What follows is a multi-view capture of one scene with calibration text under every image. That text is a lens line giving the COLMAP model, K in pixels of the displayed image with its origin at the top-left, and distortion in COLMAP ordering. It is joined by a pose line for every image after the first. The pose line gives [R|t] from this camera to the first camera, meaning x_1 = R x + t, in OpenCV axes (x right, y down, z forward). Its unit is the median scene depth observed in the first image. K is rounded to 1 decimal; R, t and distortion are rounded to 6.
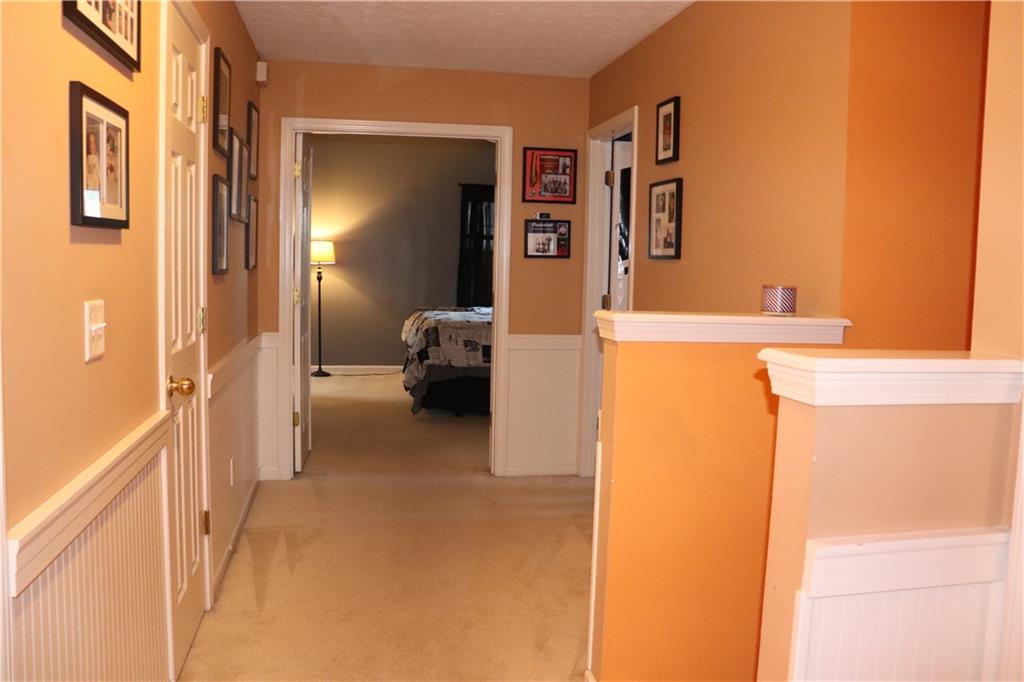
lens RADIAL K [[849.6, 0, 512.9], [0, 849.6, 338.0], [0, 0, 1]] dist [-0.162313, 0.120037]
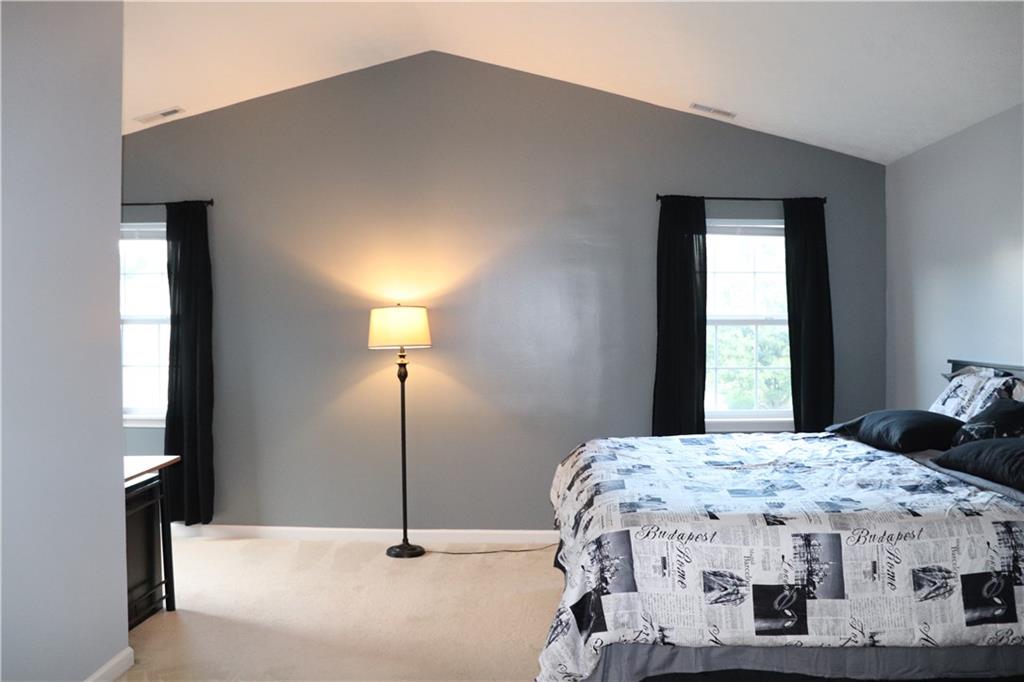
lens RADIAL K [[849.6, 0, 511.1], [0, 849.6, 337.8], [0, 0, 1]] dist [-0.162313, 0.120037]
pose [[0.978663, -0.017422, -0.204730, -0.063162], [0.001449, 0.996959, -0.077910, -0.069235], [0.205465, 0.075951, 0.975713, 0.631190]]
